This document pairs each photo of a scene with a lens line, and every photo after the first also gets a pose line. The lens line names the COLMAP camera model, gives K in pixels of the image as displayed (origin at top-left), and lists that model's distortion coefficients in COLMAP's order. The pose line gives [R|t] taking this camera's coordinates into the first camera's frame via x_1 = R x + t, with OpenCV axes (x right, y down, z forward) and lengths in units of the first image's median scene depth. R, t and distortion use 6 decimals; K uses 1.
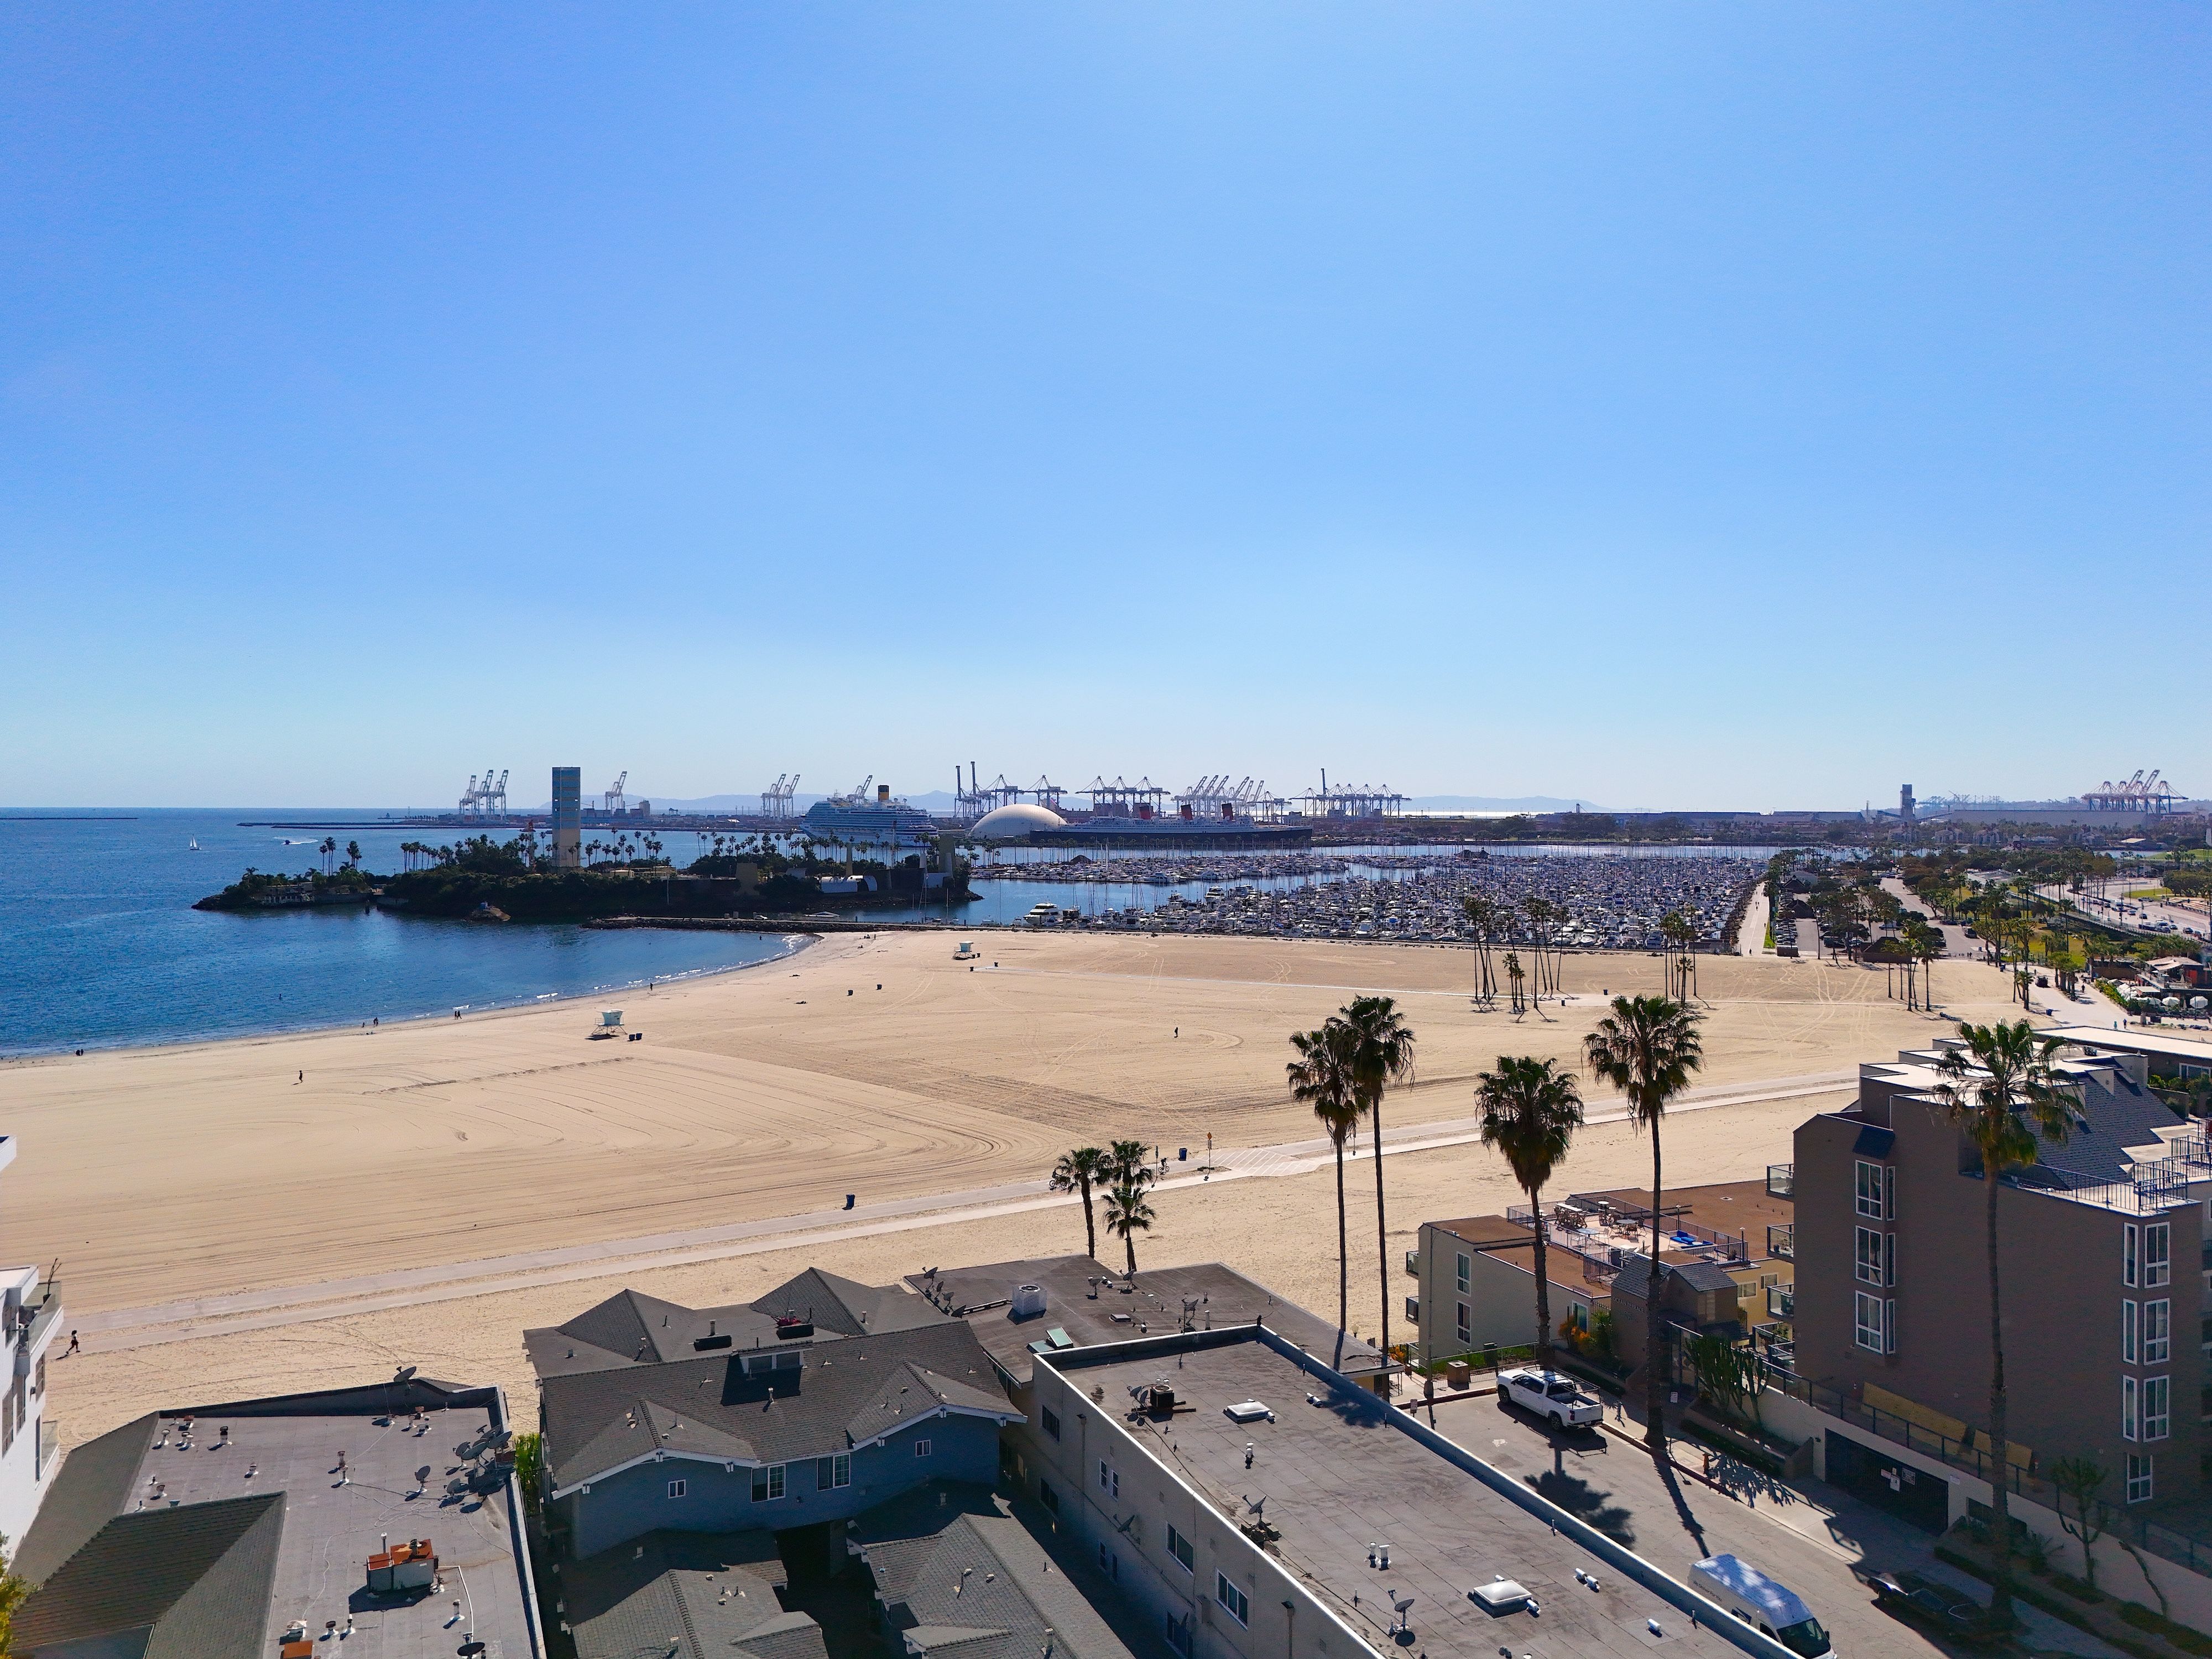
lens RADIAL K [[1632.2, 0, 1120.6], [0, 1632.2, 832.6], [0, 0, 1]] dist [0.062875, -0.049911]
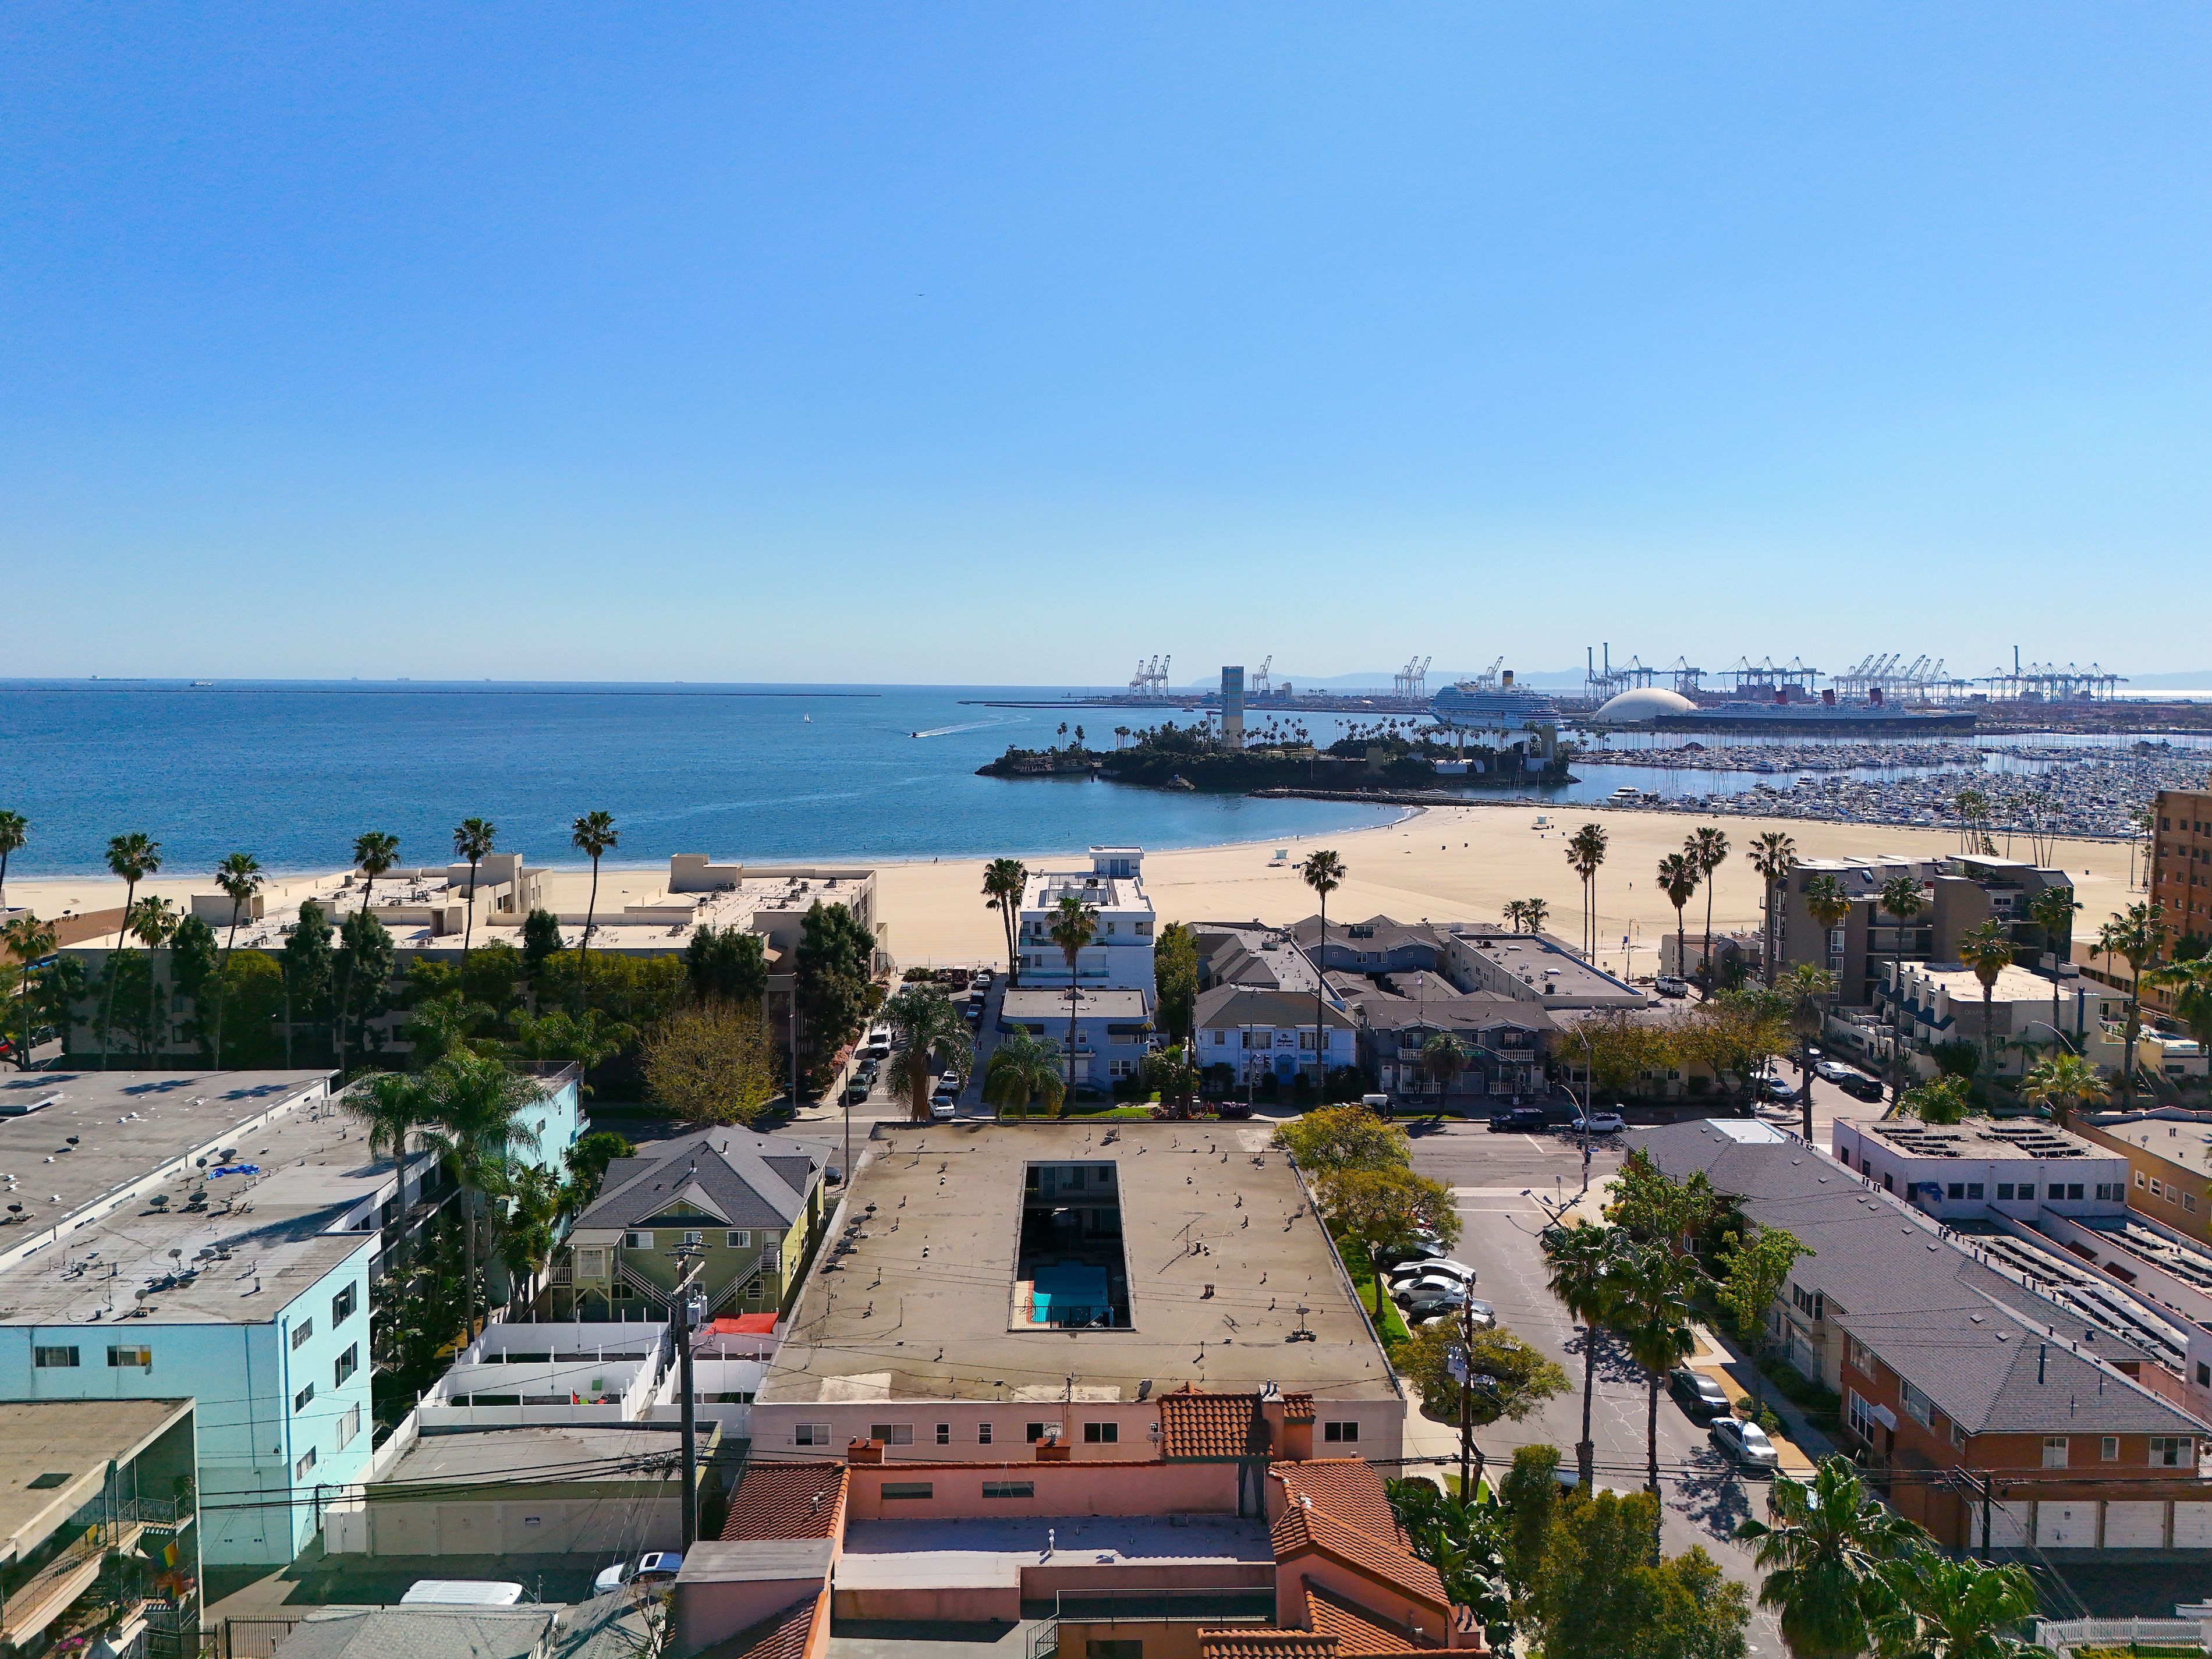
lens RADIAL K [[1632.2, 0, 1114.9], [0, 1632.2, 823.2], [0, 0, 1]] dist [0.062875, -0.049911]
pose [[0.926715, 0.034558, -0.374172, 0.034091], [-0.008710, 0.997470, 0.070555, -0.006403], [0.375663, -0.062125, 0.924672, -0.138011]]
